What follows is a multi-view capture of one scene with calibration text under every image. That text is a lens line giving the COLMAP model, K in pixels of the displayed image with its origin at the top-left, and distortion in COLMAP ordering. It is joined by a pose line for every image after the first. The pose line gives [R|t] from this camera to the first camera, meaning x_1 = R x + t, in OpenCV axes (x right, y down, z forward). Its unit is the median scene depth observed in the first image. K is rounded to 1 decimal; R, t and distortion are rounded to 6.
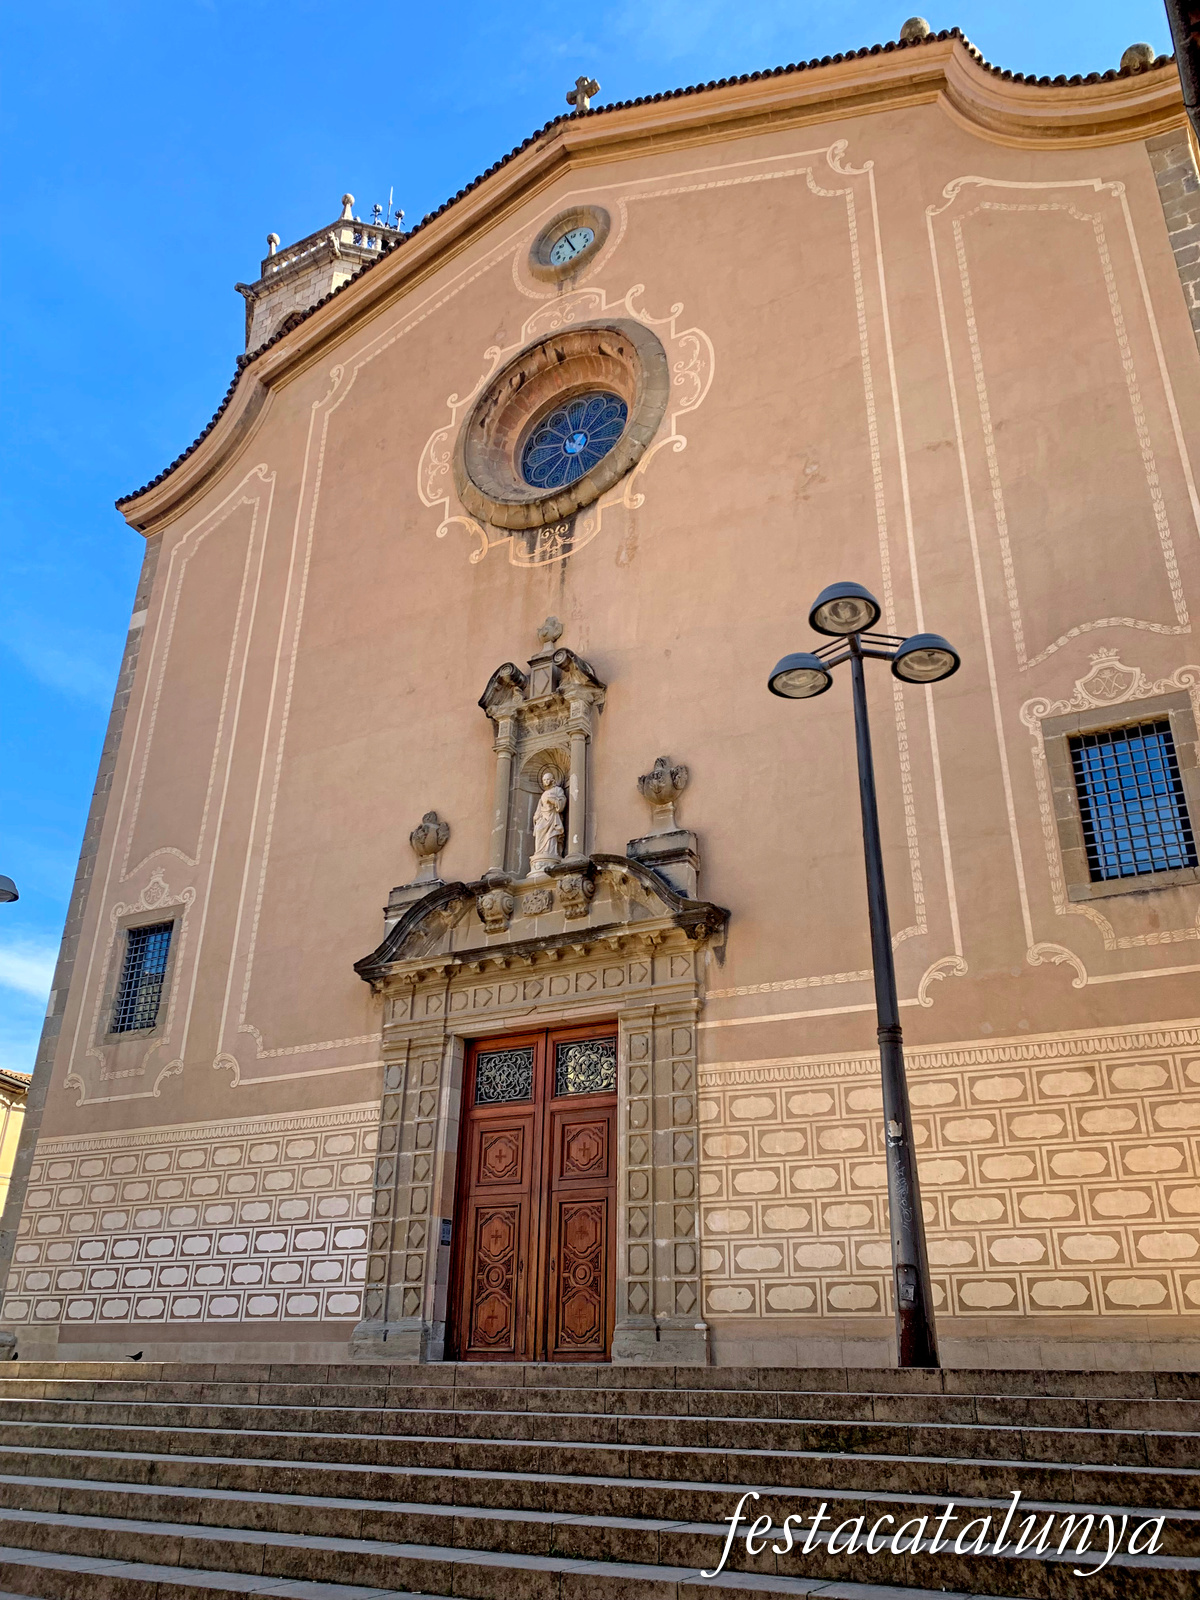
lens RADIAL K [[1206.7, 0, 607.1], [0, 1206.7, 805.5], [0, 0, 1]] dist [0.197902, -0.480457]
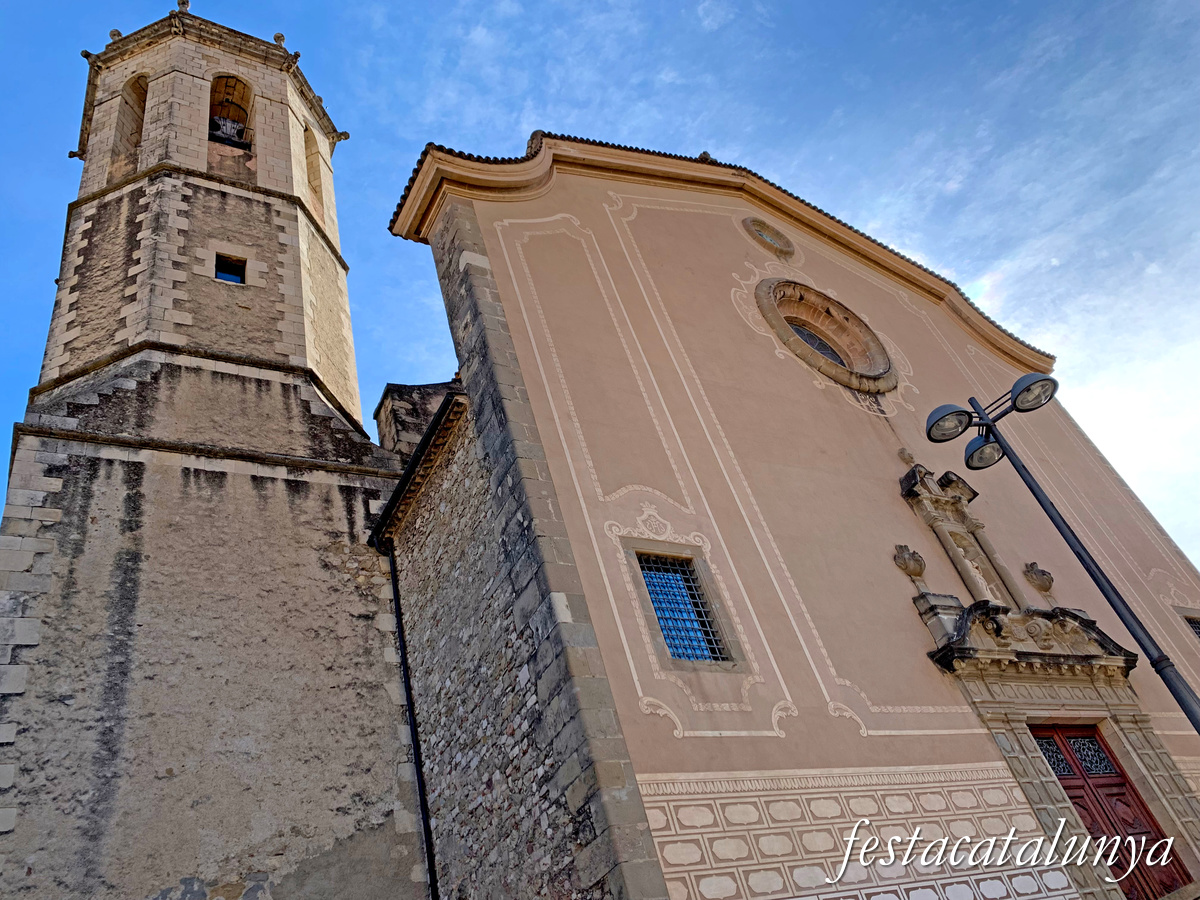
lens RADIAL K [[918.0, 0, 601.4], [0, 918.0, 431.1], [0, 0, 1]] dist [-0.004309, 0.000716]
pose [[0.510009, 0.455450, 0.729696, -1.090392], [-0.116261, 0.877032, -0.466153, 0.394994], [-0.852276, 0.152907, 0.500245, 0.808977]]
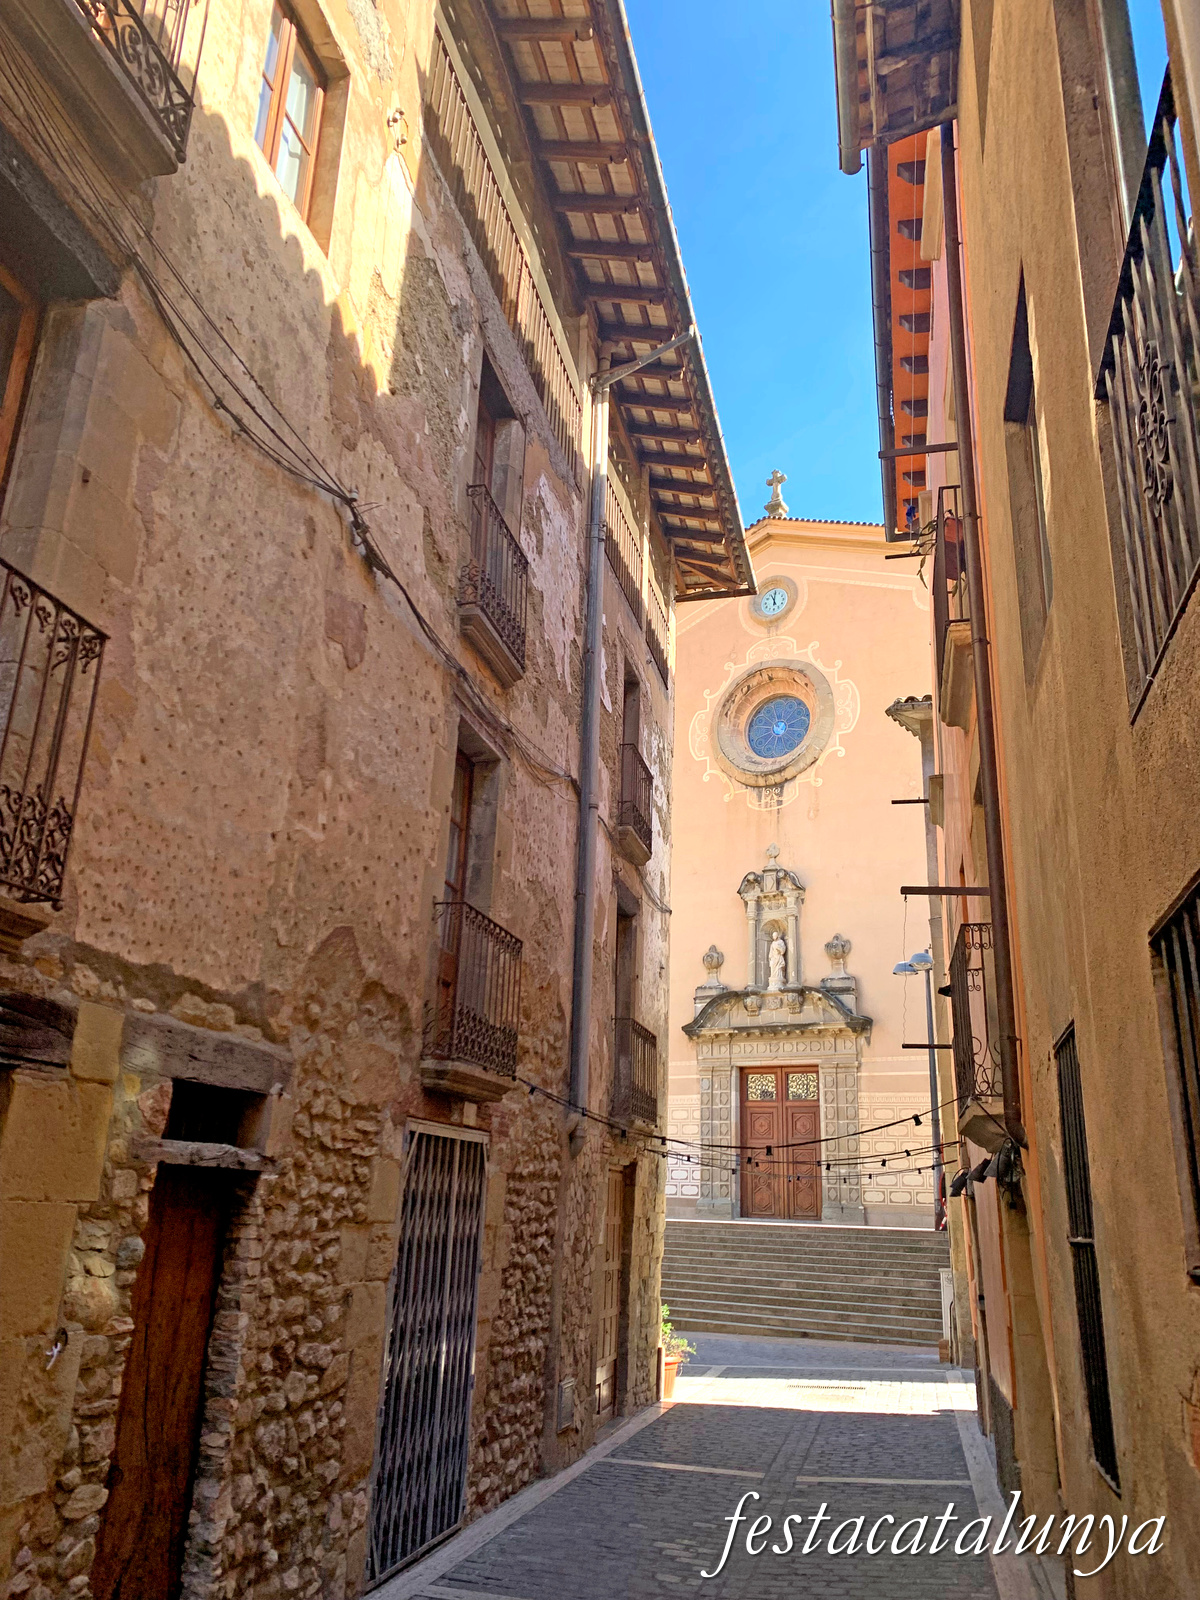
lens RADIAL K [[1206.7, 0, 607.1], [0, 1206.7, 805.5], [0, 0, 1]] dist [0.197902, -0.480457]
pose [[0.995727, -0.011844, -0.091584, -0.139436], [0.022324, 0.993199, 0.114271, -0.467579], [0.089608, -0.115827, 0.989219, -0.965144]]
